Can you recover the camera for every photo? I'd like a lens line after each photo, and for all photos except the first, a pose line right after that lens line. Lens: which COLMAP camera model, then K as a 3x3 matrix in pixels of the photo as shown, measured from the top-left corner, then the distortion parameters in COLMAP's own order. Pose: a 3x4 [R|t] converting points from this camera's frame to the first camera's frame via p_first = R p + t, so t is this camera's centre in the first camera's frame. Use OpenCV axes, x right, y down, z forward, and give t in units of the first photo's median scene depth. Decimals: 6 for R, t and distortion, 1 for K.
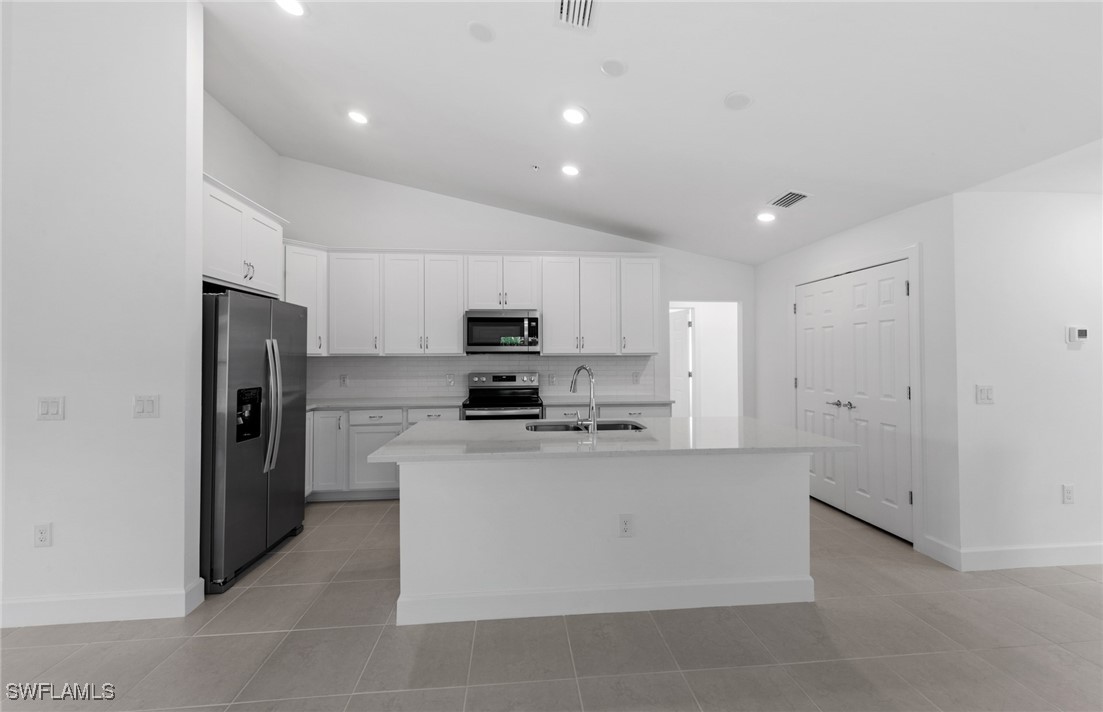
lens RADIAL K [[428.1, 0, 550.8], [0, 428.1, 354.3], [0, 0, 1]] dist [0.006124, -0.000108]
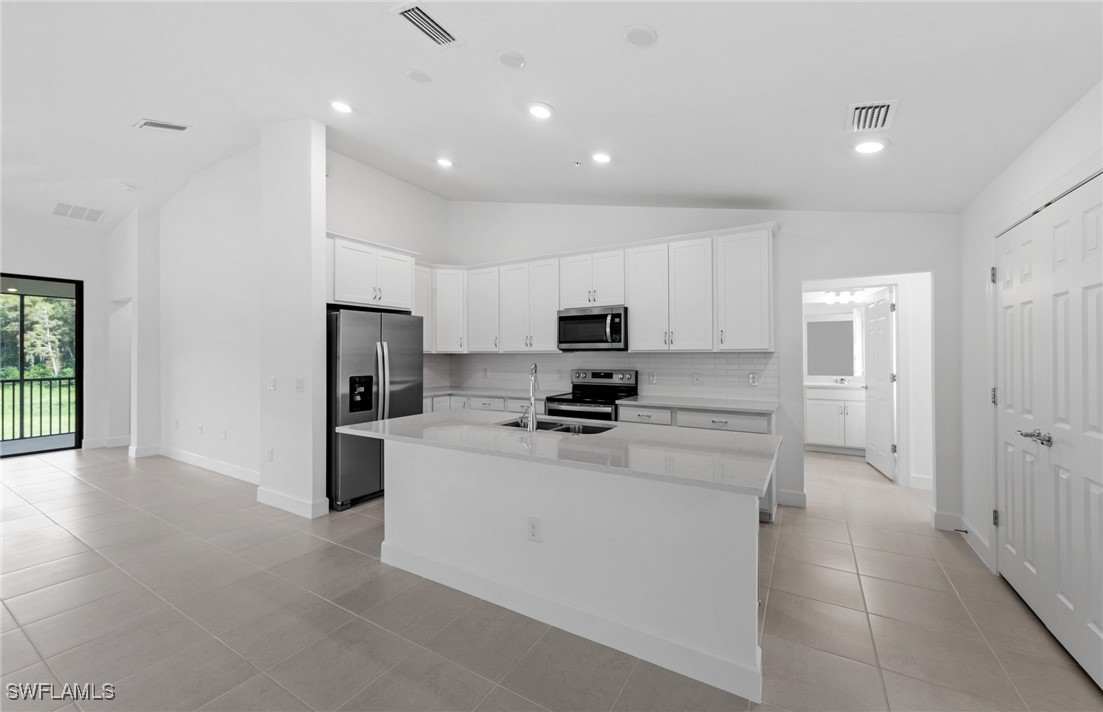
lens RADIAL K [[428.1, 0, 551.9], [0, 428.1, 353.6], [0, 0, 1]] dist [0.006124, -0.000108]
pose [[0.809447, -0.000216, -0.587193, 0.410880], [0.005085, 0.999965, 0.006642, -0.001718], [0.587171, -0.008362, 0.809420, 0.129585]]
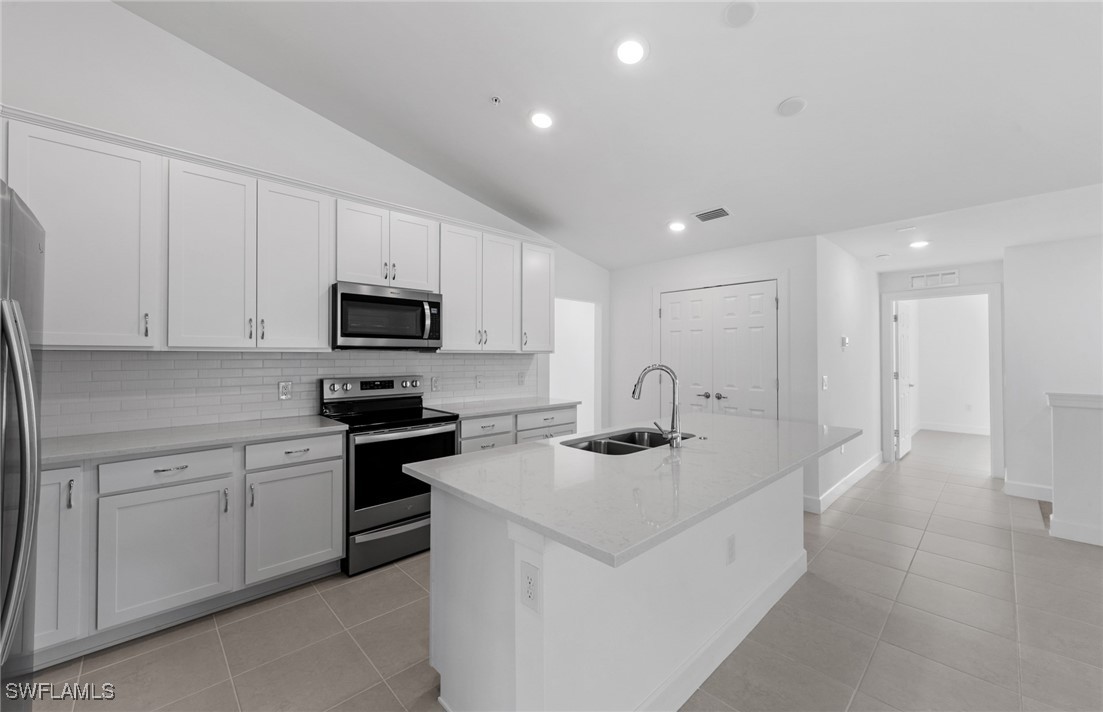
lens RADIAL K [[428.1, 0, 549.2], [0, 428.1, 354.0], [0, 0, 1]] dist [0.006124, -0.000108]
pose [[0.783892, 0.006638, 0.620862, -0.348243], [-0.008326, 0.999965, -0.000180, 0.003663], [-0.620842, -0.005029, 0.783920, 0.291385]]
